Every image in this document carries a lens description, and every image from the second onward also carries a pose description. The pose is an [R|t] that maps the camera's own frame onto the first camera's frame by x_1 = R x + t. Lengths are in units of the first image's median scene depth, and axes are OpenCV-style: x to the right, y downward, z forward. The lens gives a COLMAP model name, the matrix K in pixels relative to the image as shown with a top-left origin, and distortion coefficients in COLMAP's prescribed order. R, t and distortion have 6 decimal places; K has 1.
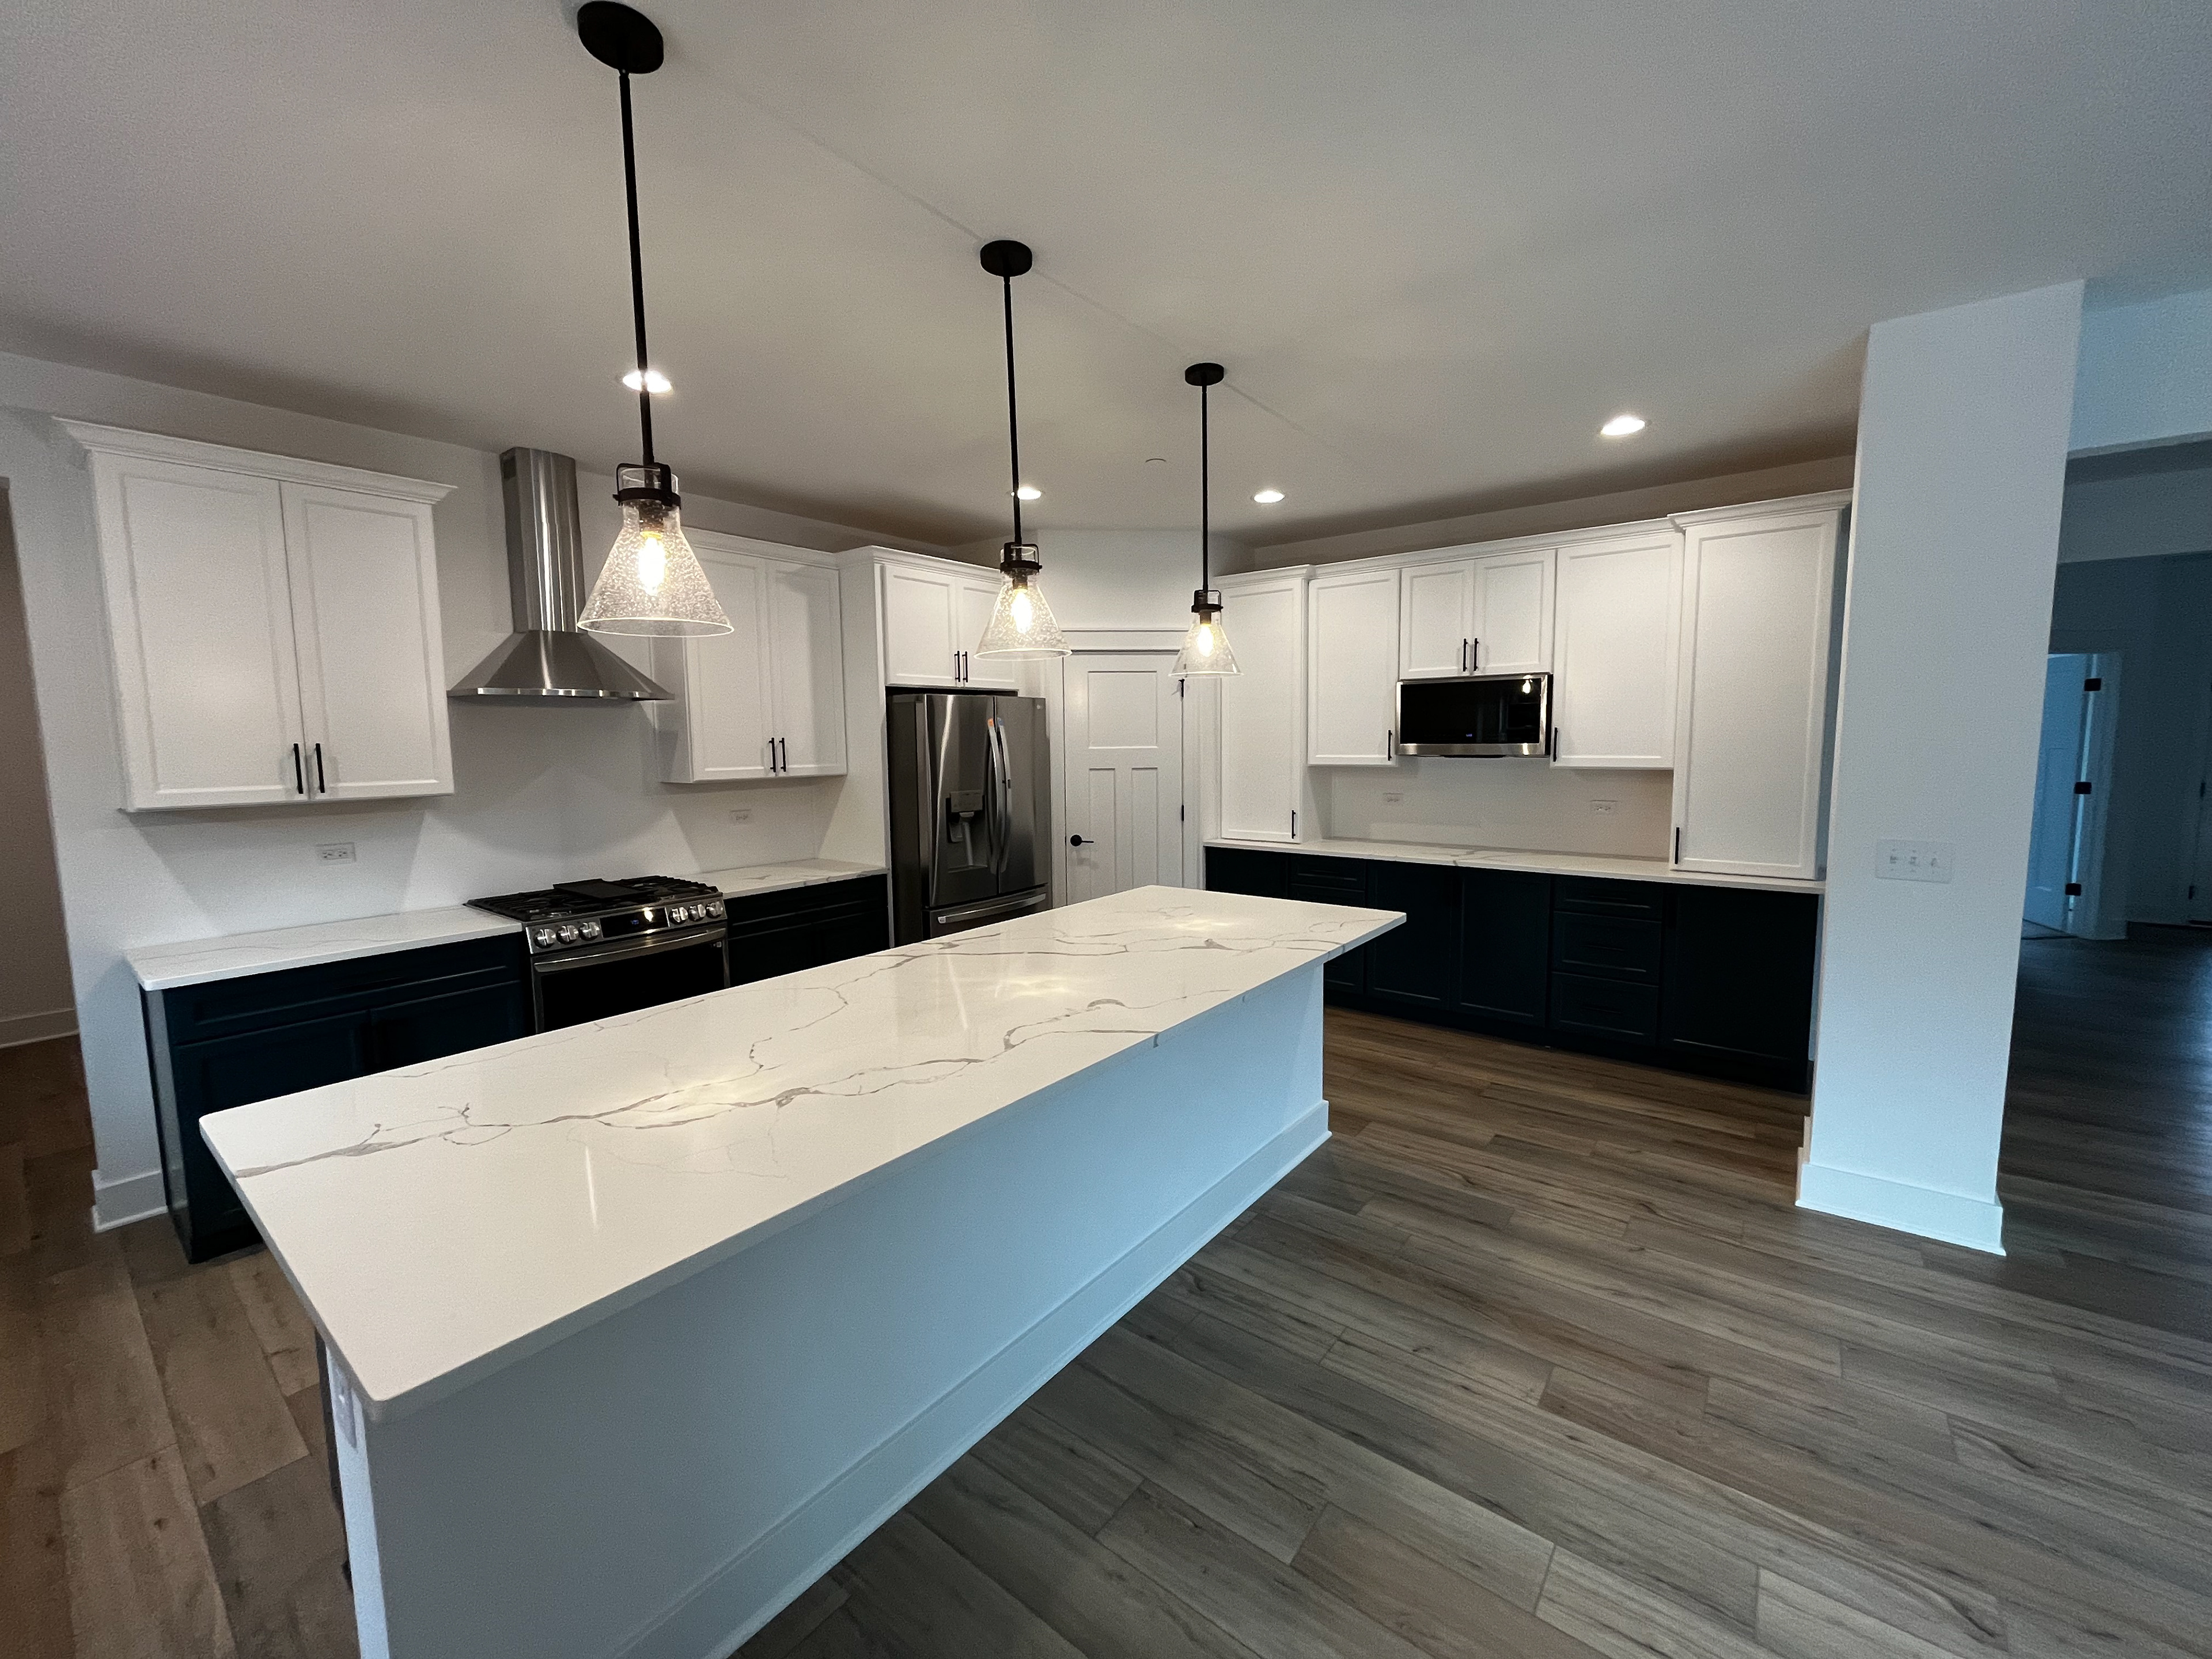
lens RADIAL K [[893.2, 0, 1094.9], [0, 893.2, 821.5], [0, 0, 1]] dist [-0.002479, -0.000435]
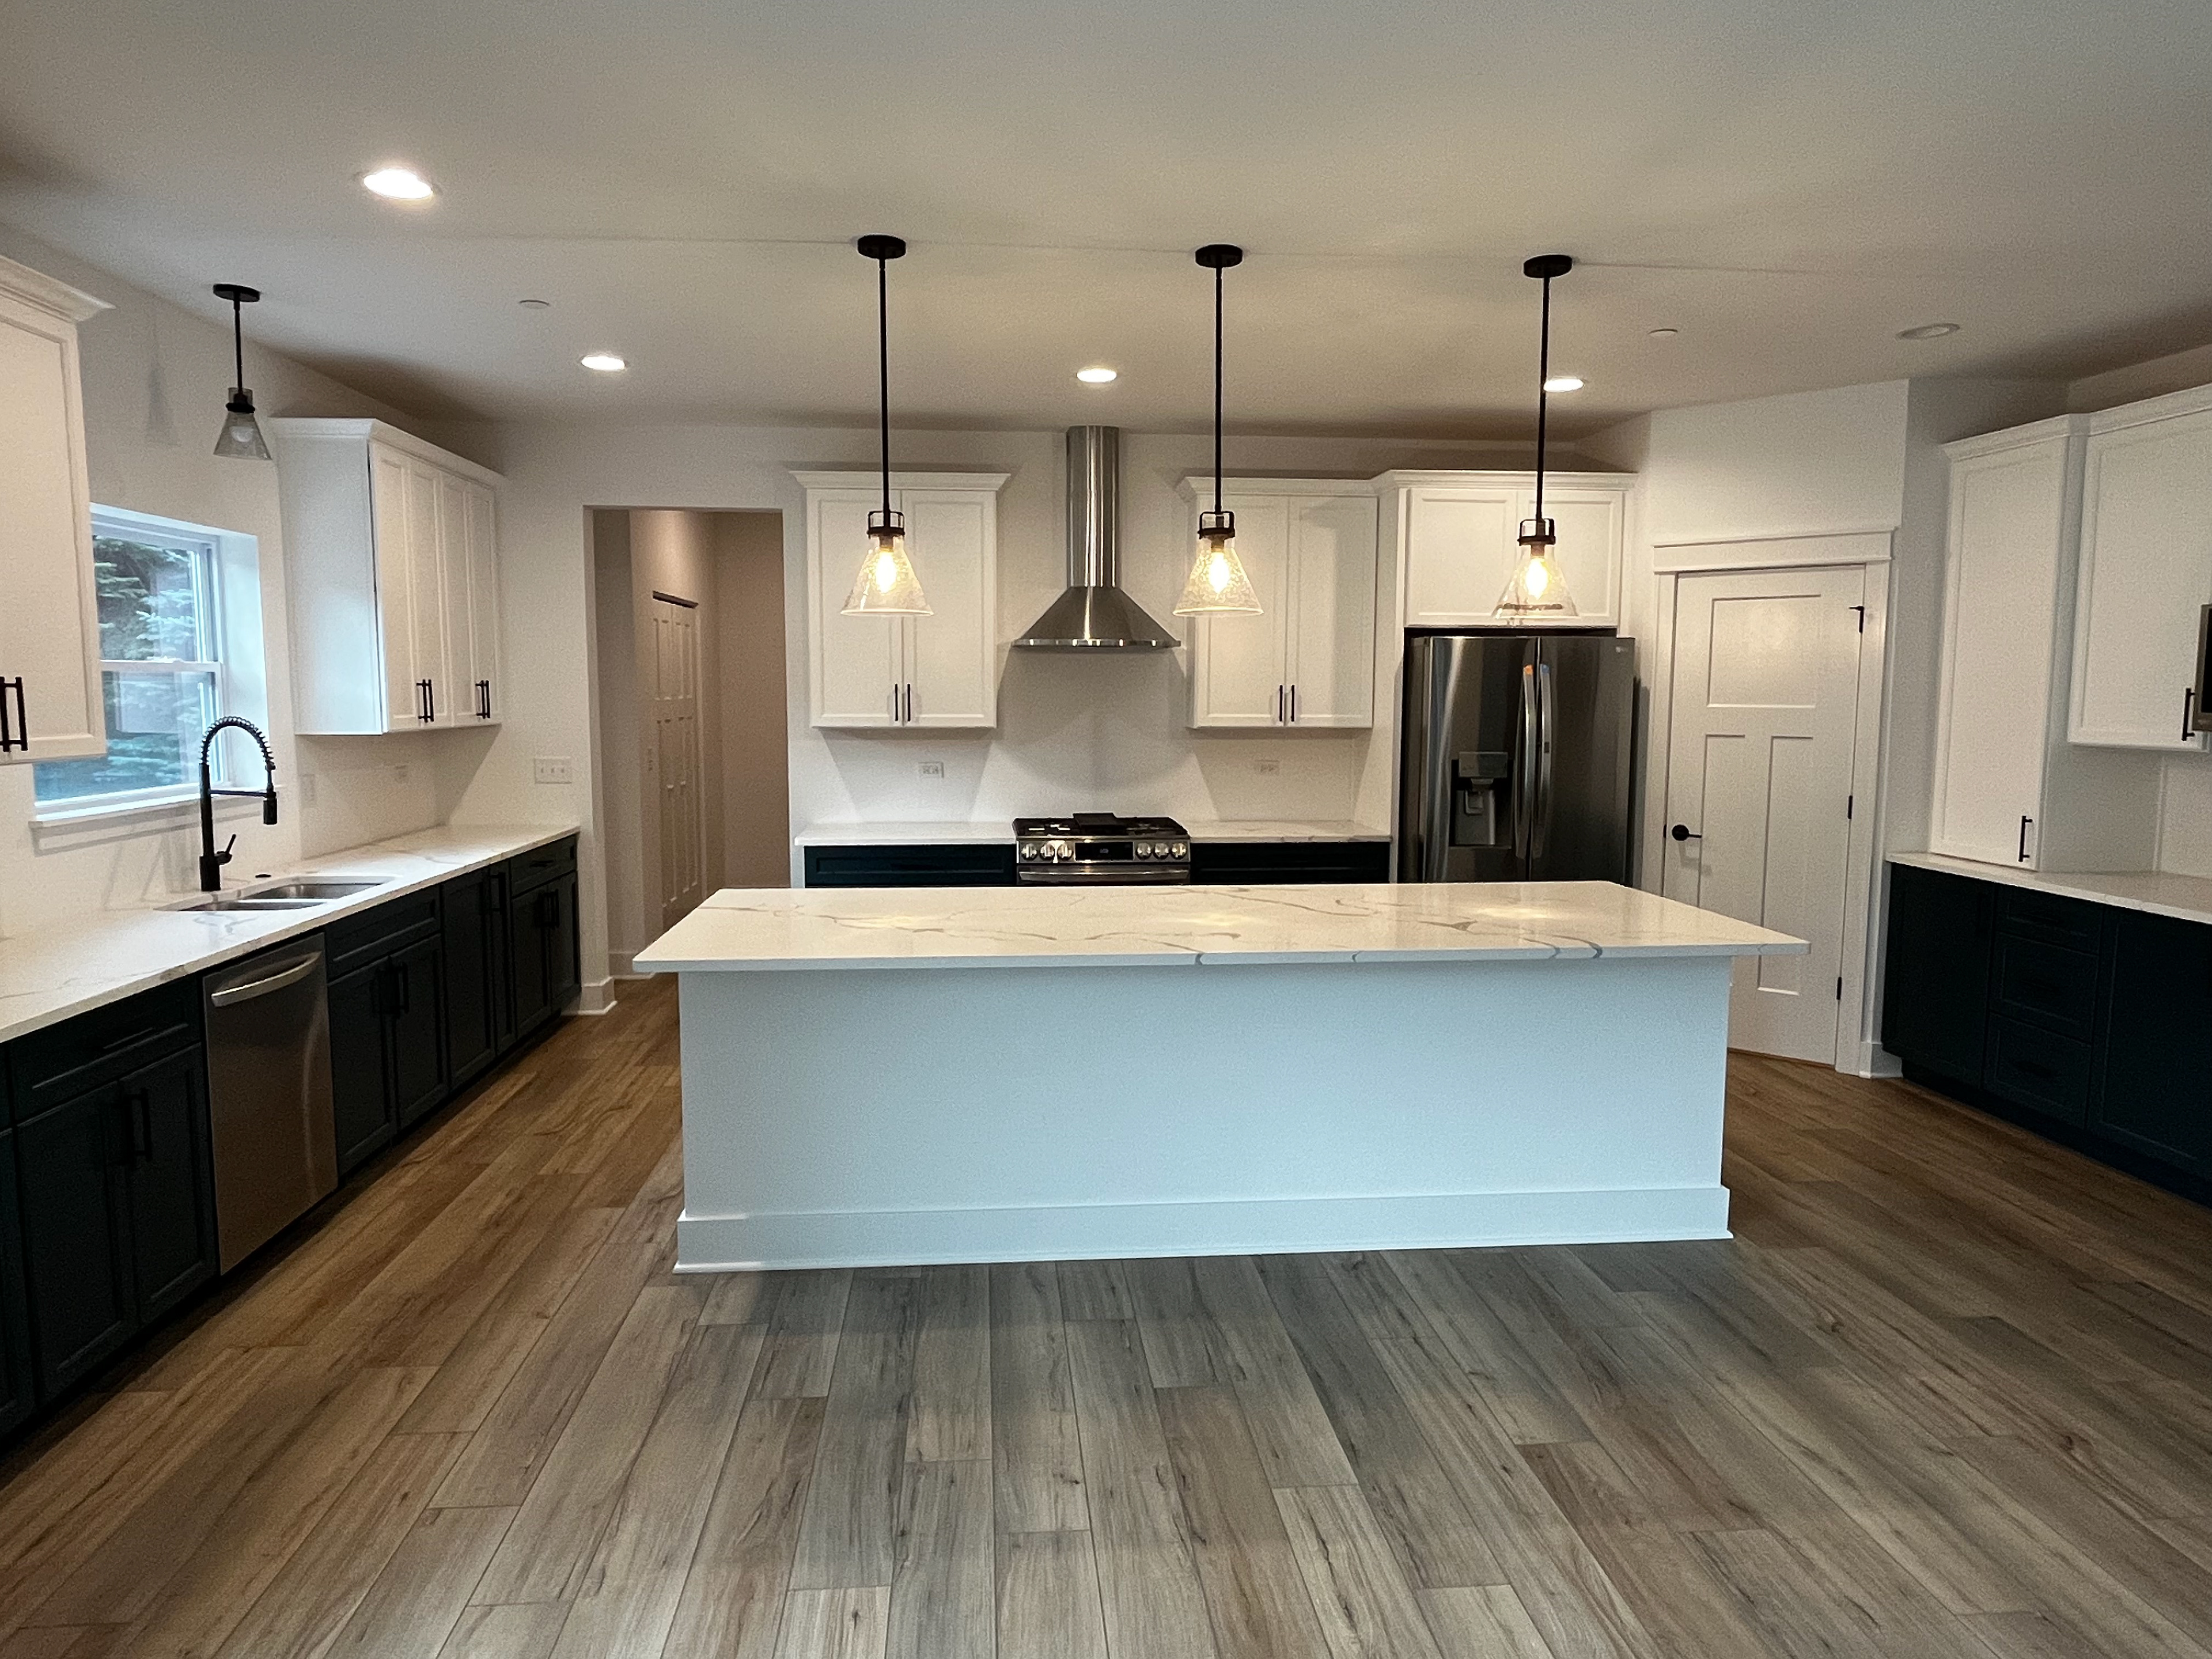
lens RADIAL K [[1375.3, 0, 1106.0], [0, 1375.3, 829.5], [0, 0, 1]] dist [0.003396, -0.000138]
pose [[0.680985, 0.090503, -0.726683, 0.628001], [-0.081427, 0.995538, 0.047680, 0.004733], [0.727756, 0.026703, 0.685316, -0.141608]]
